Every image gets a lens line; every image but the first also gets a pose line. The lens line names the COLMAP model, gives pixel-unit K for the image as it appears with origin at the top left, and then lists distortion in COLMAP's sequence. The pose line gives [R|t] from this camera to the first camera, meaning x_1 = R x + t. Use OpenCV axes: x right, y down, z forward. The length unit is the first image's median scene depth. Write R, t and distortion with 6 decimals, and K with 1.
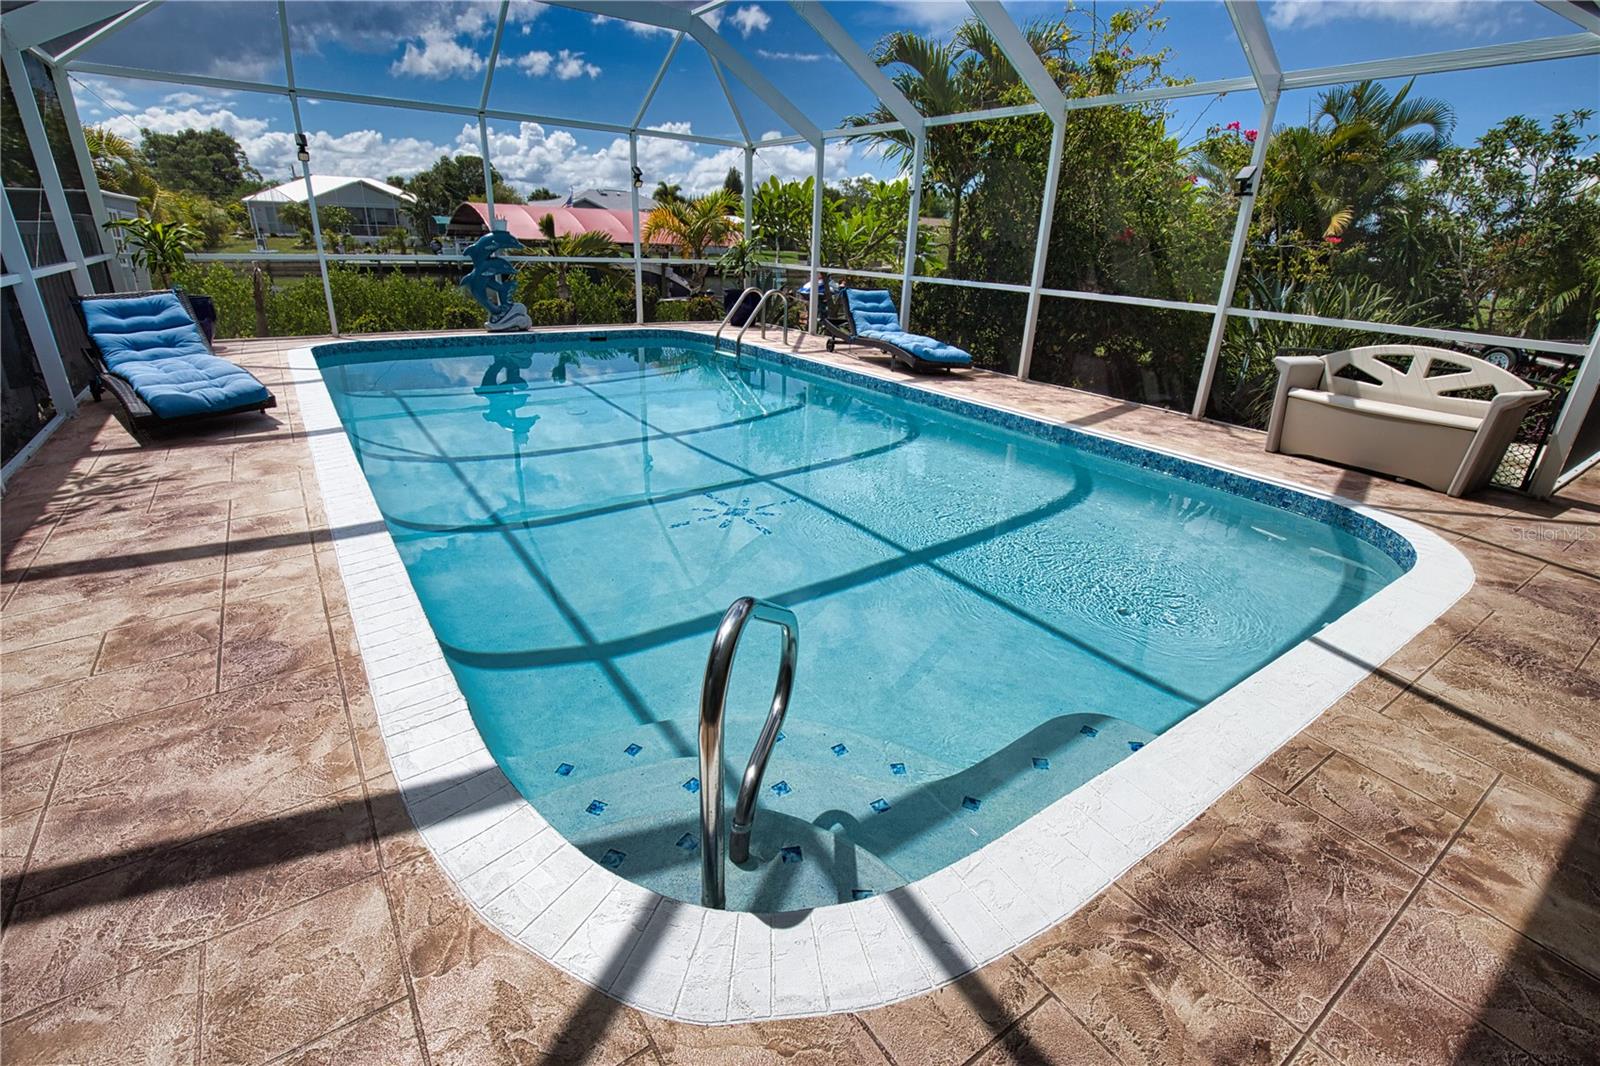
lens RADIAL K [[733.6, 0, 795.2], [0, 733.6, 536.9], [0, 0, 1]] dist [-0.032329, 0.005856]
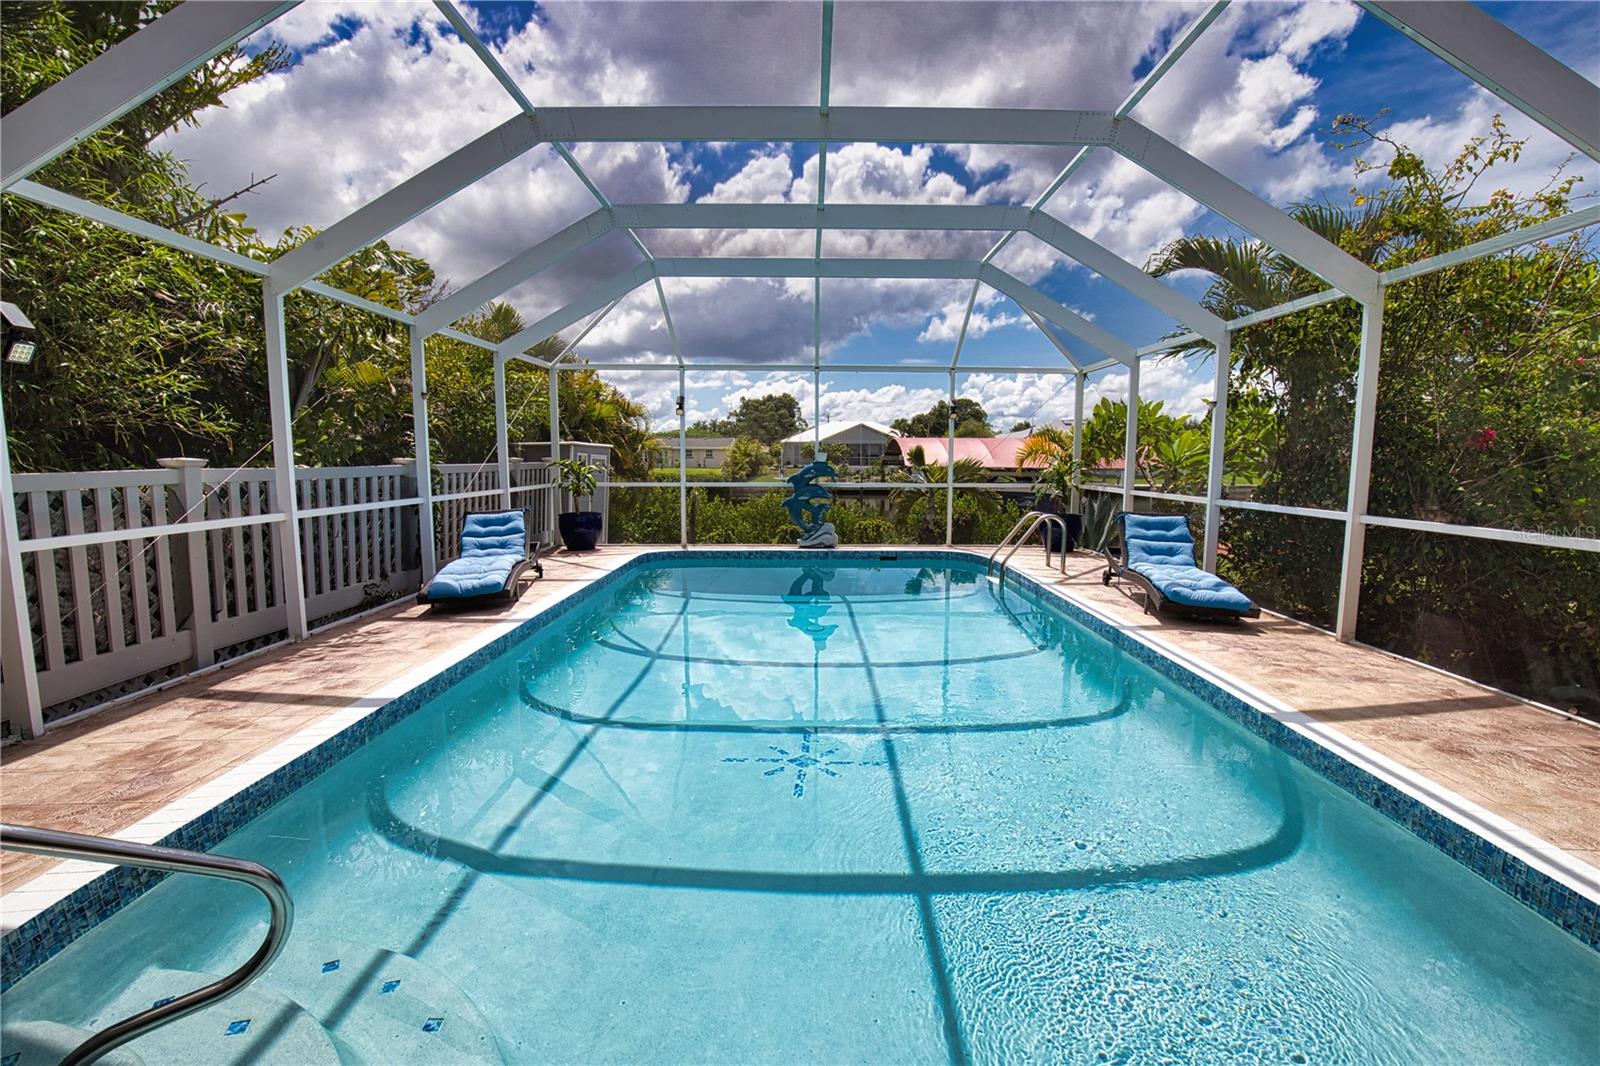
lens RADIAL K [[733.6, 0, 802.3], [0, 733.6, 535.5], [0, 0, 1]] dist [-0.032329, 0.005856]
pose [[0.815216, 0.024117, -0.578655, 0.222274], [-0.190059, 0.954941, -0.227959, -0.043815], [0.547083, 0.295814, 0.783067, 0.118318]]
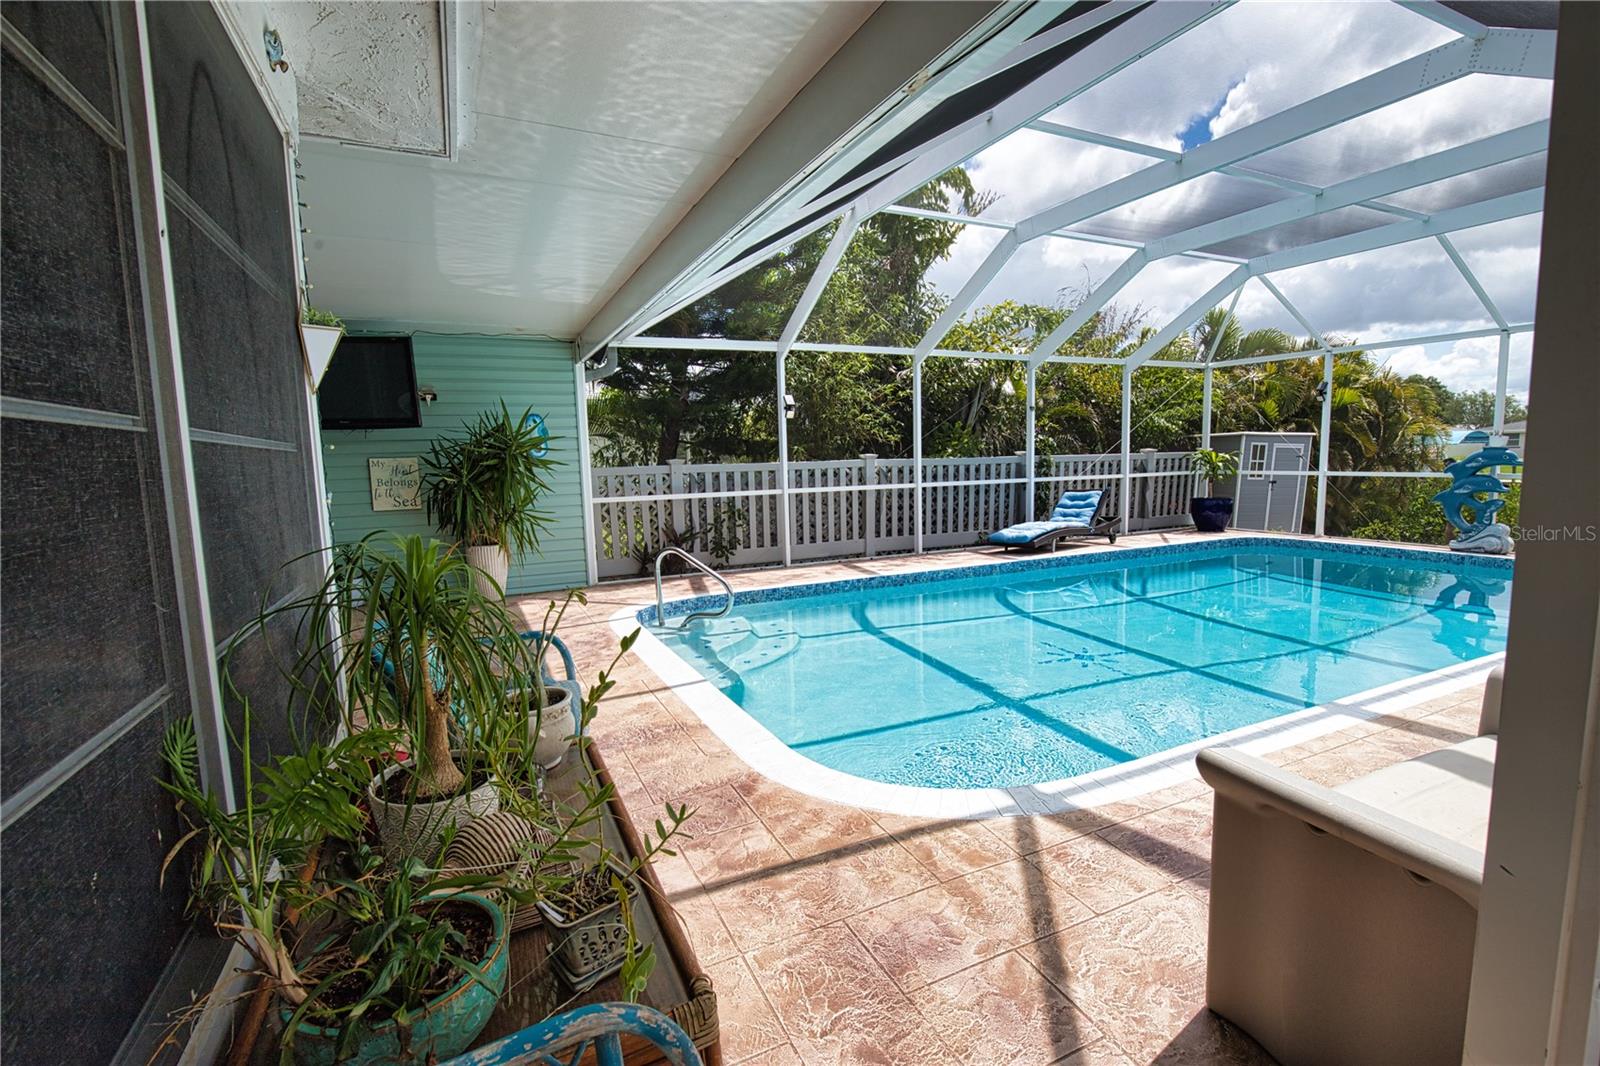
lens RADIAL K [[733.6, 0, 803.8], [0, 733.6, 532.8], [0, 0, 1]] dist [-0.032329, 0.005856]
pose [[-0.173233, 0.066662, -0.982622, 0.601628], [-0.357005, 0.925602, 0.125733, -0.118494], [0.917899, 0.372582, -0.136547, 0.347311]]
